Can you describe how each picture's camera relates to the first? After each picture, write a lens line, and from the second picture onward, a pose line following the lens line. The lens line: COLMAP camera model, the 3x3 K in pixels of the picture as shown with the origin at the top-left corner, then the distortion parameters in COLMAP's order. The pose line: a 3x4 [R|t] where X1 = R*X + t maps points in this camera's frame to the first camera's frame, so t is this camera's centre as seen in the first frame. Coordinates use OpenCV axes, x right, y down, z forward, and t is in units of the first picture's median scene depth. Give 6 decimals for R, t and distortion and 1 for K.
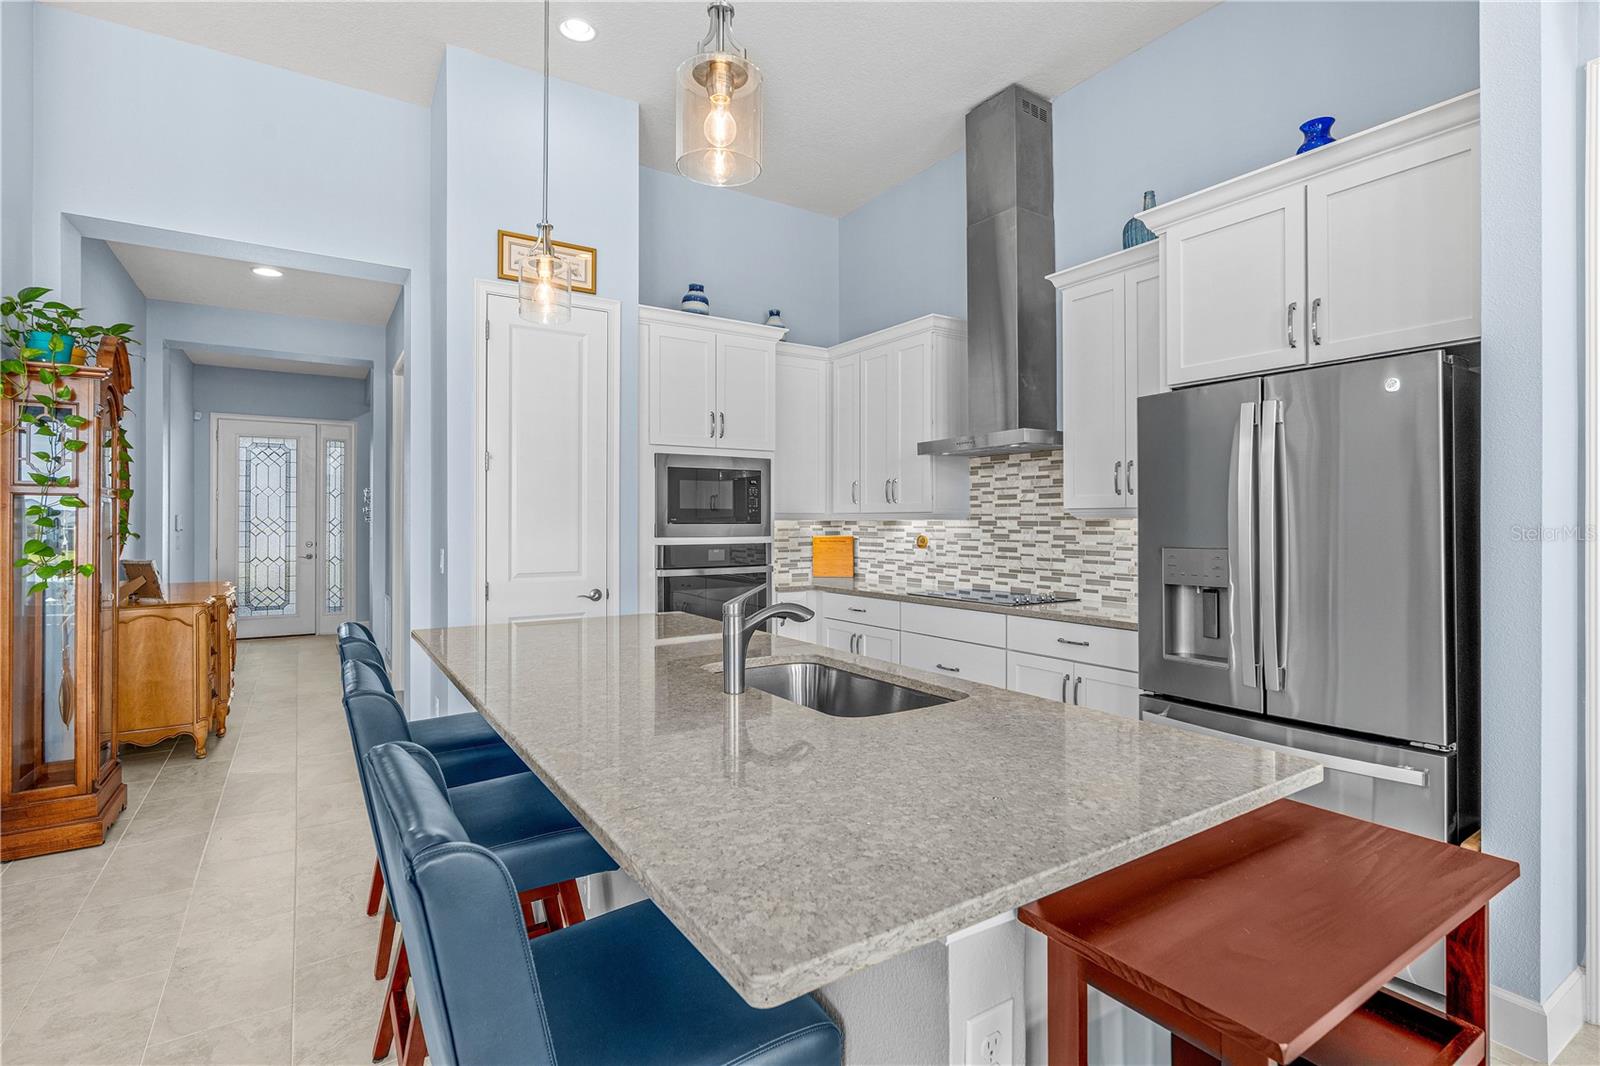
lens RADIAL K [[770.4, 0, 798.9], [0, 770.4, 522.5], [0, 0, 1]] dist [-0.006573, -0.000055]
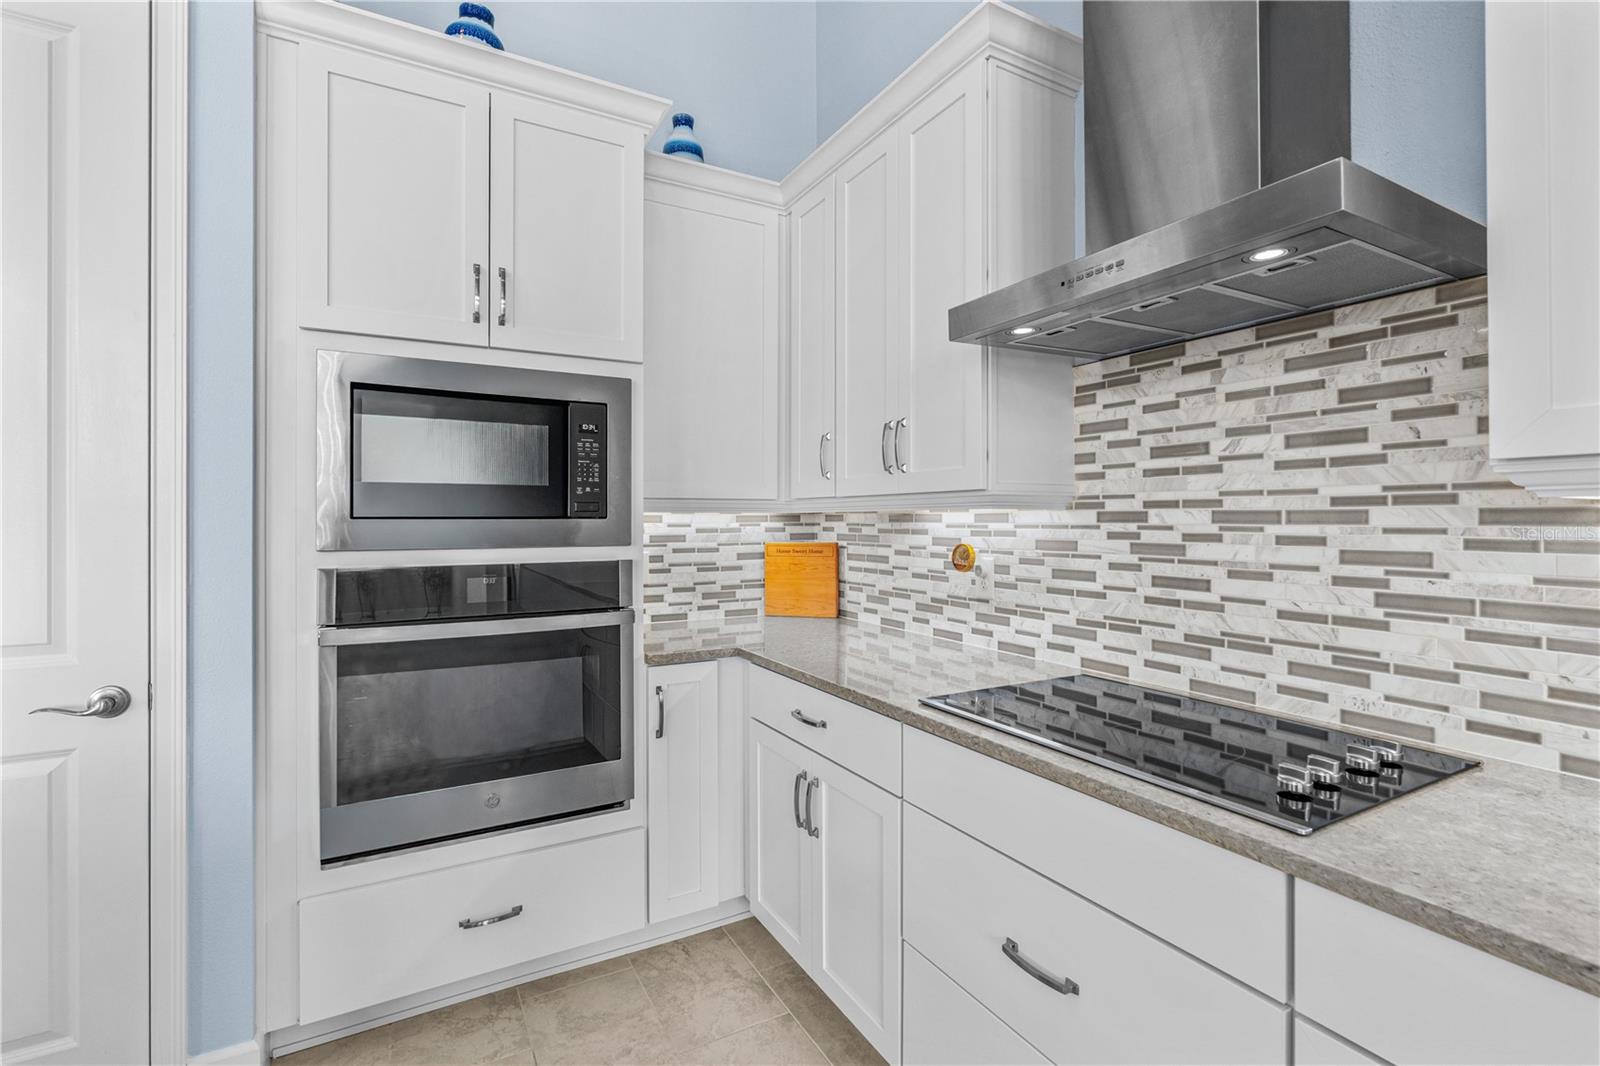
lens RADIAL K [[732.0, 0, 807.5], [0, 732.0, 519.0], [0, 0, 1]] dist [0.003054, 0.000277]
pose [[0.998173, -0.000948, -0.060418, 0.098962], [0.000920, 0.999999, -0.000486, 0.002119], [0.060418, 0.000430, 0.998173, 0.590739]]
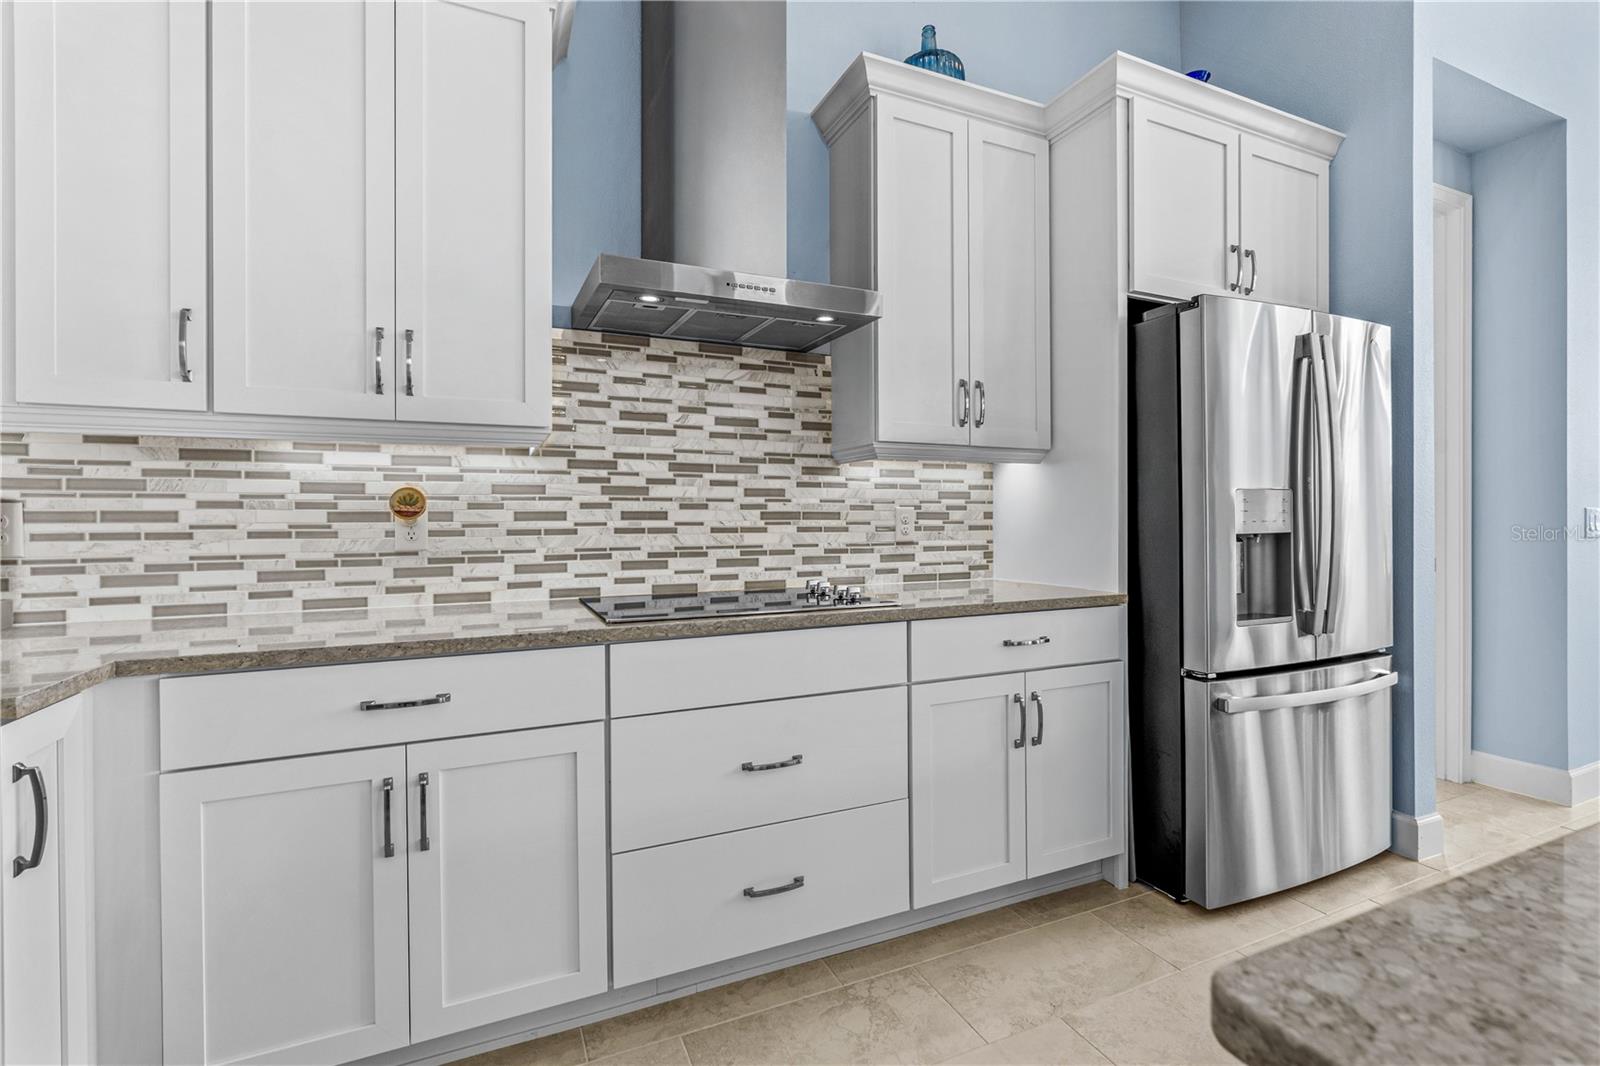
lens RADIAL K [[732.0, 0, 802.2], [0, 732.0, 523.8], [0, 0, 1]] dist [0.003054, 0.000277]
pose [[0.148207, -0.002529, 0.988953, -0.203713], [0.005995, 0.999981, 0.001659, 0.039136], [-0.988938, 0.005682, 0.148219, 0.788477]]
